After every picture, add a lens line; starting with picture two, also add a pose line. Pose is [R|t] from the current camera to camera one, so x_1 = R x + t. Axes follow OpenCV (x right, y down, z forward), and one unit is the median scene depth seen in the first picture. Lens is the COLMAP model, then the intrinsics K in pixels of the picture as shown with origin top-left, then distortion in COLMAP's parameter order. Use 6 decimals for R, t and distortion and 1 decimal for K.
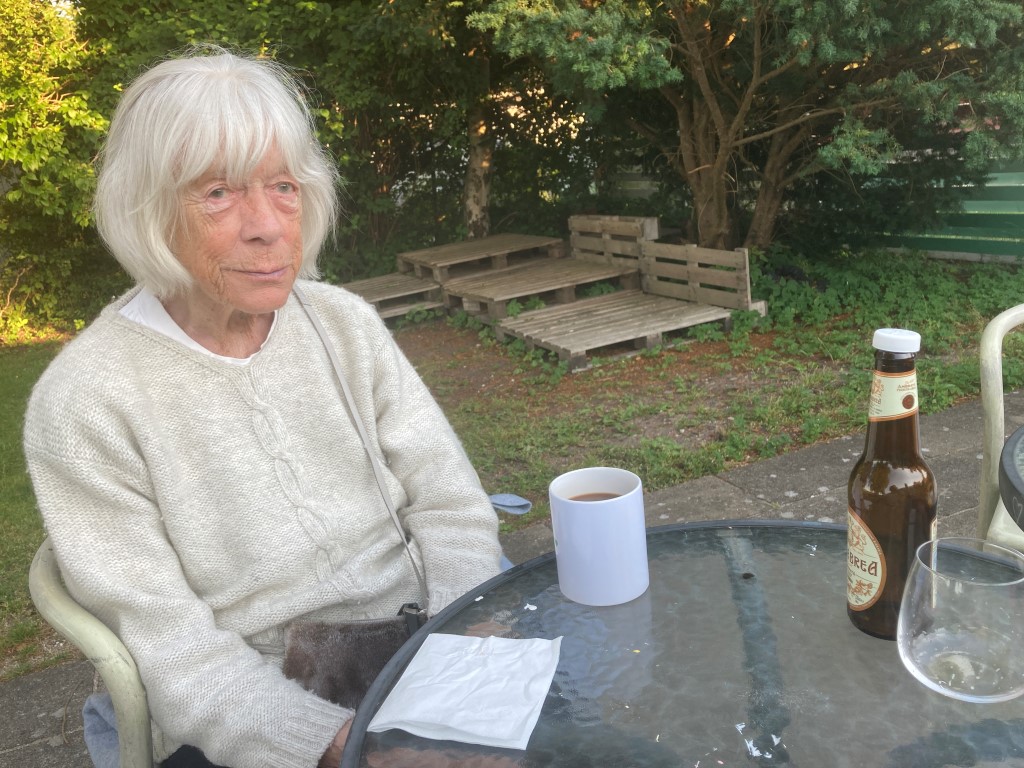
lens RADIAL K [[835.3, 0, 506.8], [0, 835.3, 398.9], [0, 0, 1]] dist [0.010350, -0.000469]
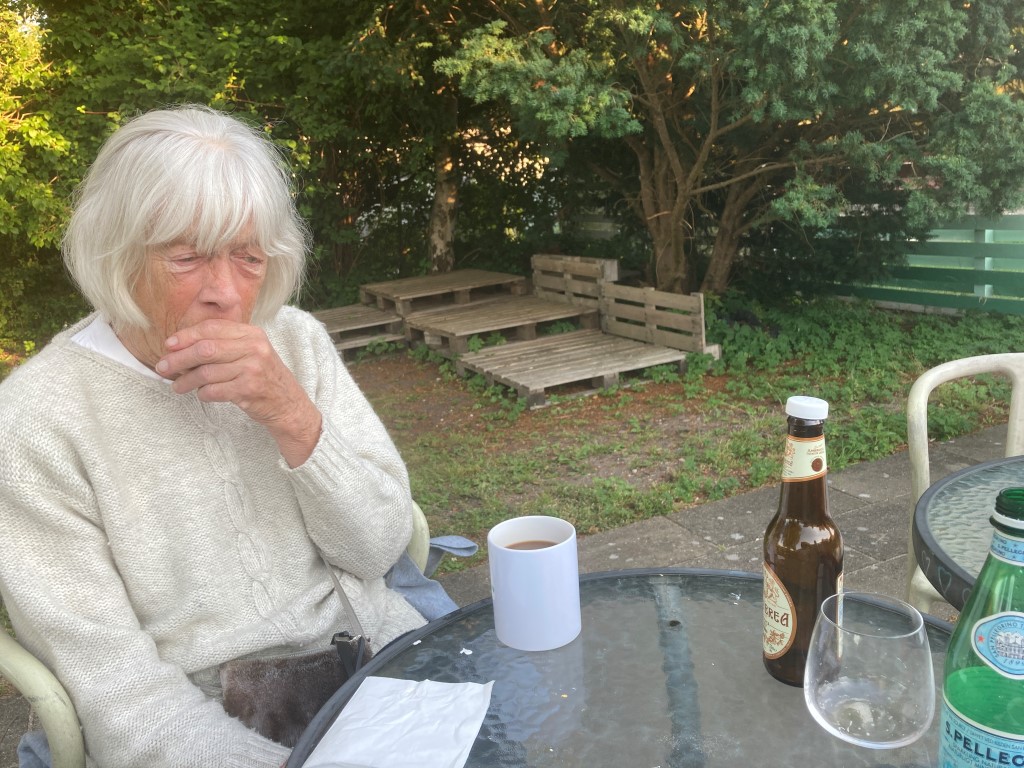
lens RADIAL K [[834.9, 0, 513.5], [0, 834.9, 396.6], [0, 0, 1]] dist [0.031932, -0.037720]
pose [[0.998196, 0.027077, 0.053594, 0.003483], [-0.024826, 0.998800, -0.042217, -0.003909], [-0.054672, 0.040810, 0.997670, -0.008773]]
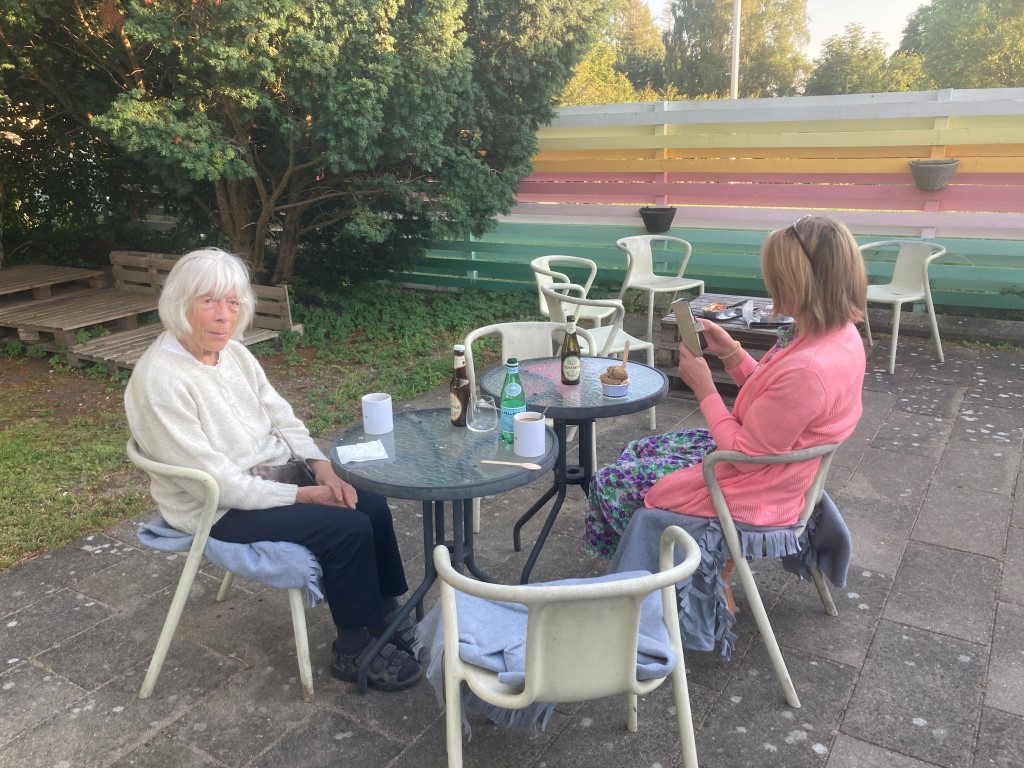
lens RADIAL K [[835.3, 0, 506.8], [0, 835.3, 398.9], [0, 0, 1]] dist [0.010350, -0.000469]
pose [[0.820154, -0.083243, 0.566055, -0.202774], [0.093315, 0.995574, 0.011205, 0.019091], [-0.564482, 0.043631, 0.824291, -0.298785]]
